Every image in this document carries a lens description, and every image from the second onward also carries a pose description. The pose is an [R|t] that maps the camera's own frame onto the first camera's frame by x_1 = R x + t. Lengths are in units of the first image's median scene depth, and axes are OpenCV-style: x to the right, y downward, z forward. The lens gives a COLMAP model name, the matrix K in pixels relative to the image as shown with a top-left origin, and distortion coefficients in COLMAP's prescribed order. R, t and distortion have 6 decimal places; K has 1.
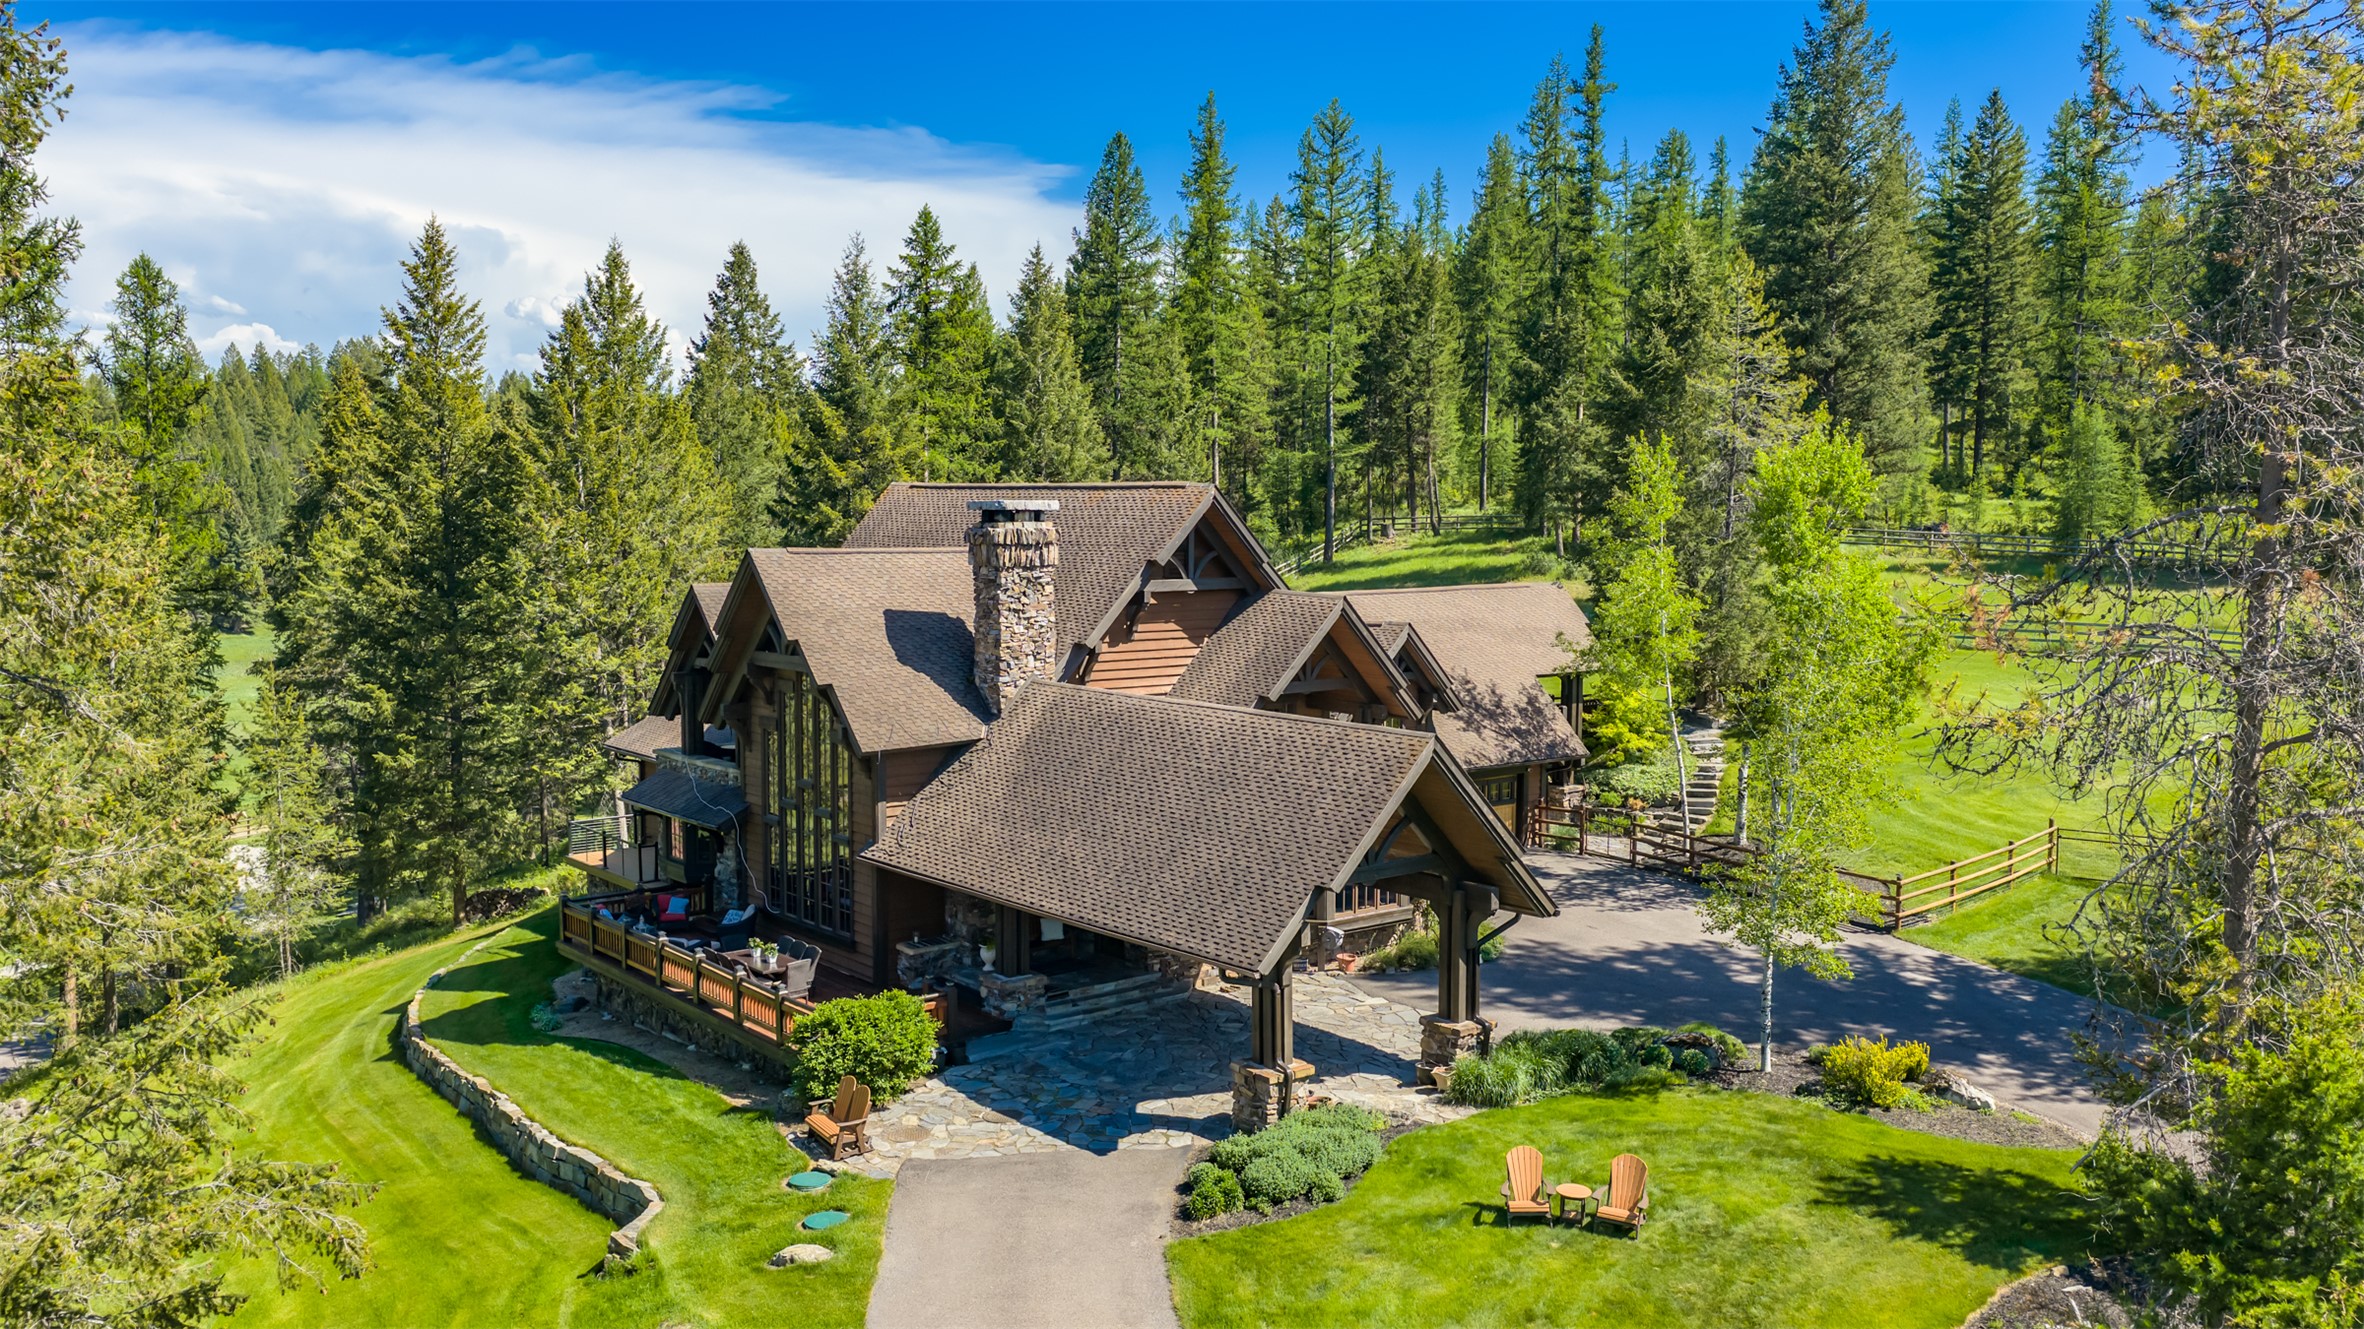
lens RADIAL K [[1969.0, 0, 1186.2], [0, 1969.0, 675.4], [0, 0, 1]] dist [0.033991, -0.072211]
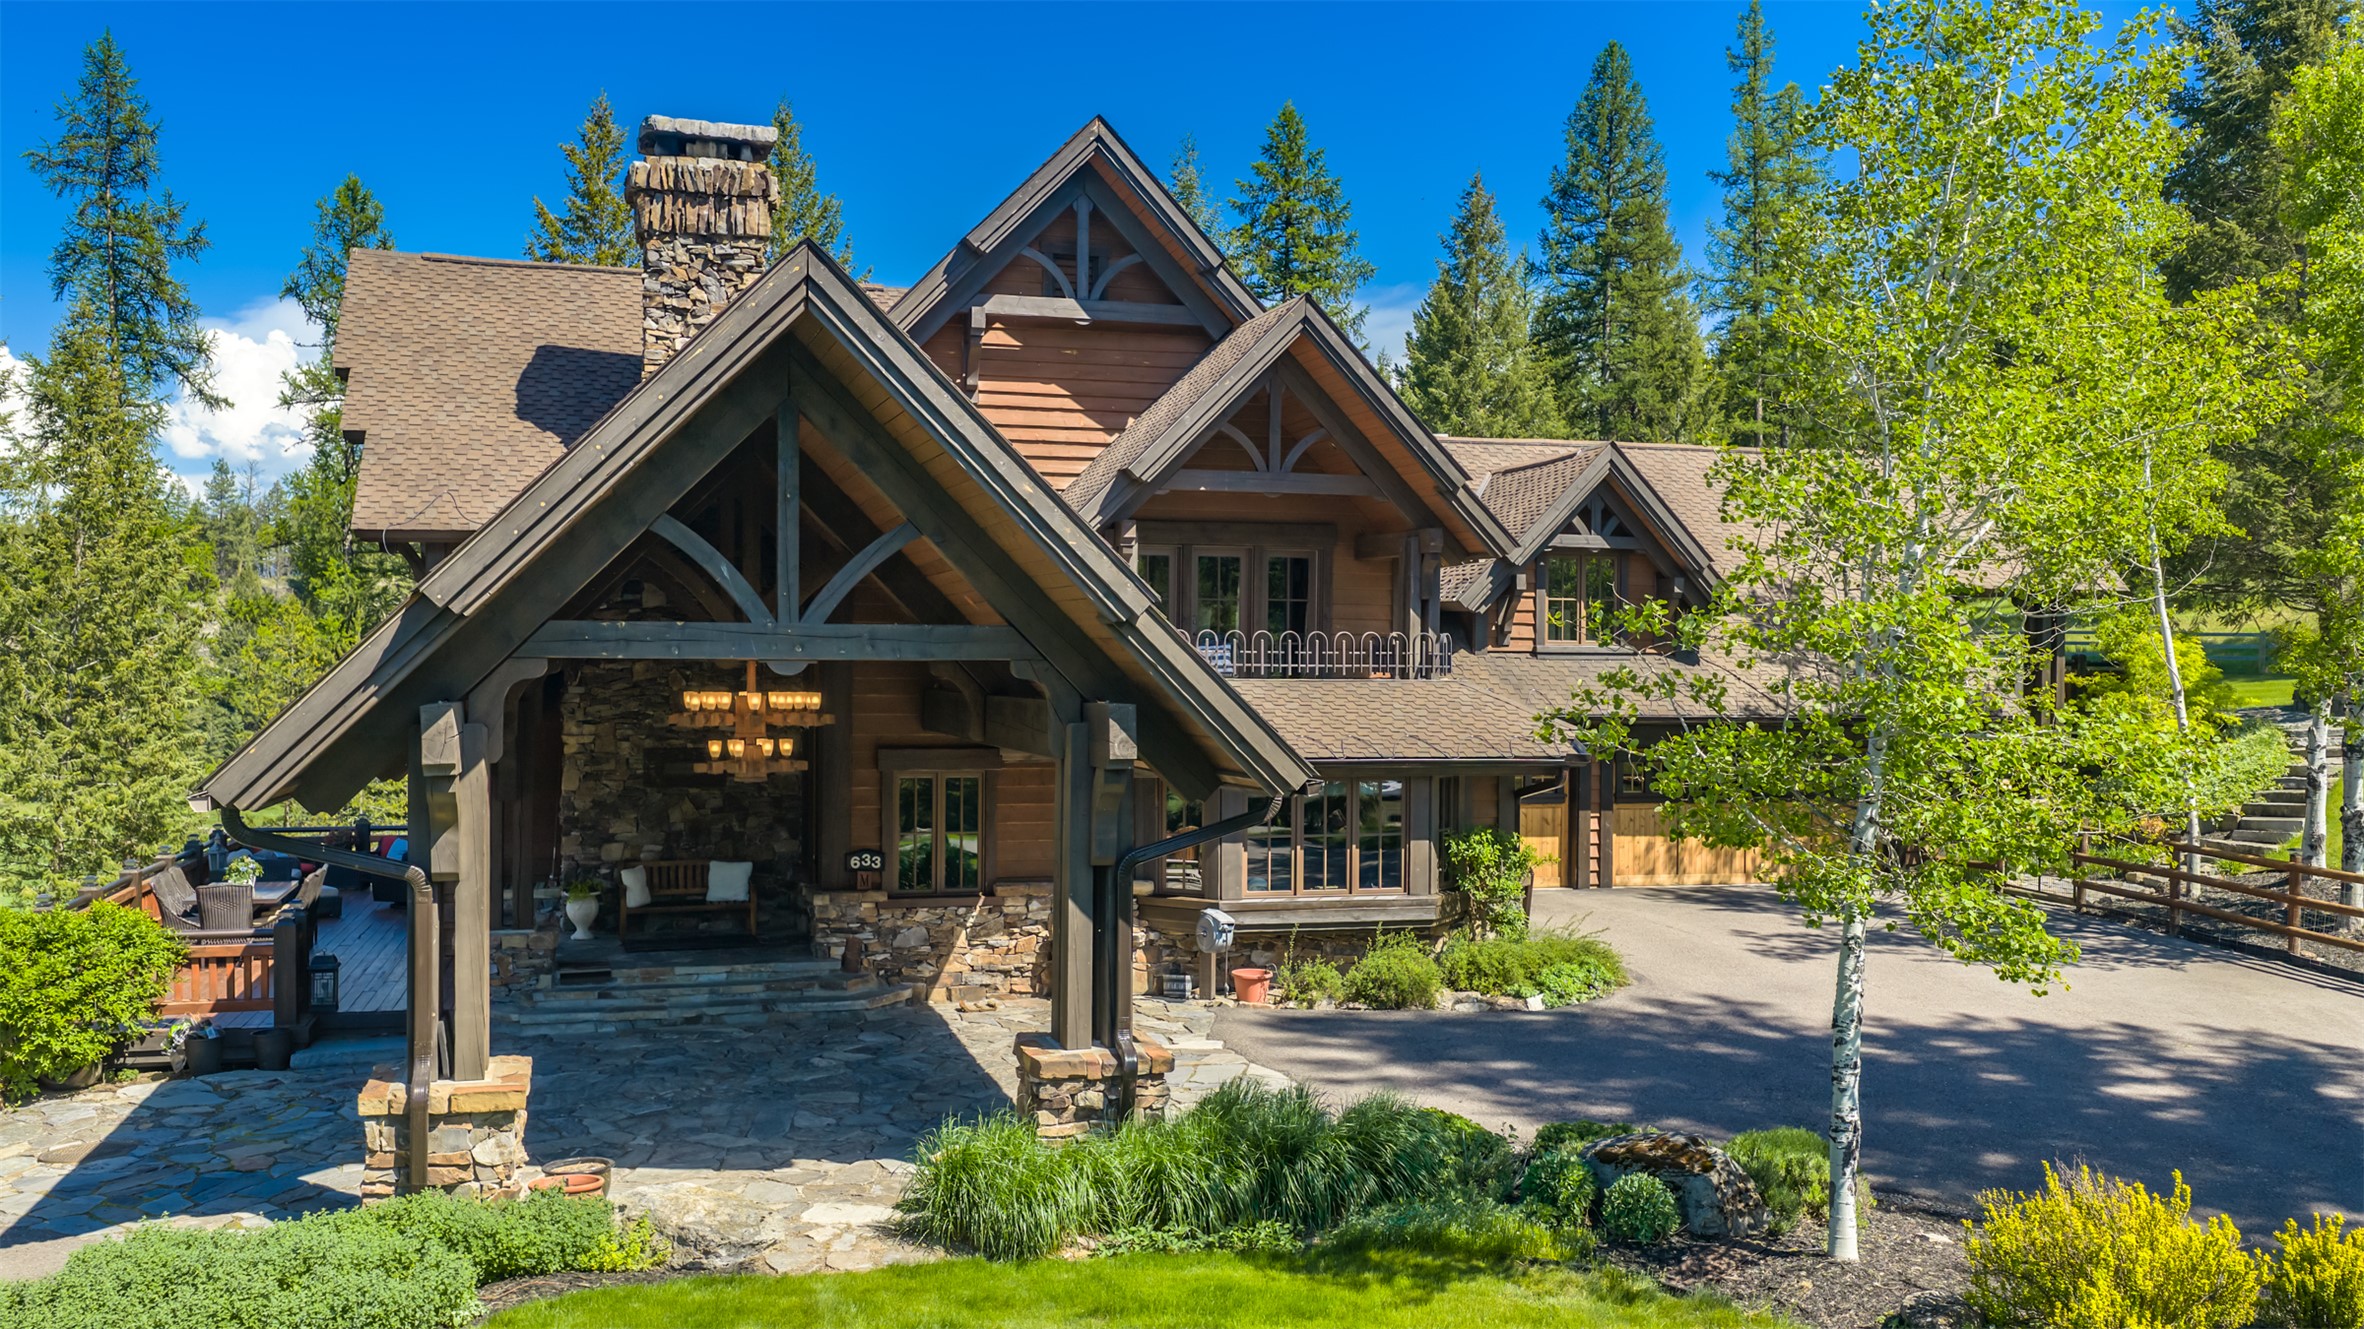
lens RADIAL K [[1969.0, 0, 1181.9], [0, 1969.0, 683.9], [0, 0, 1]] dist [0.033991, -0.072211]
pose [[0.921097, 0.009105, -0.389228, 0.233108], [-0.042822, 0.996030, -0.078038, 0.097157], [0.386972, 0.088548, 0.917830, 0.464672]]
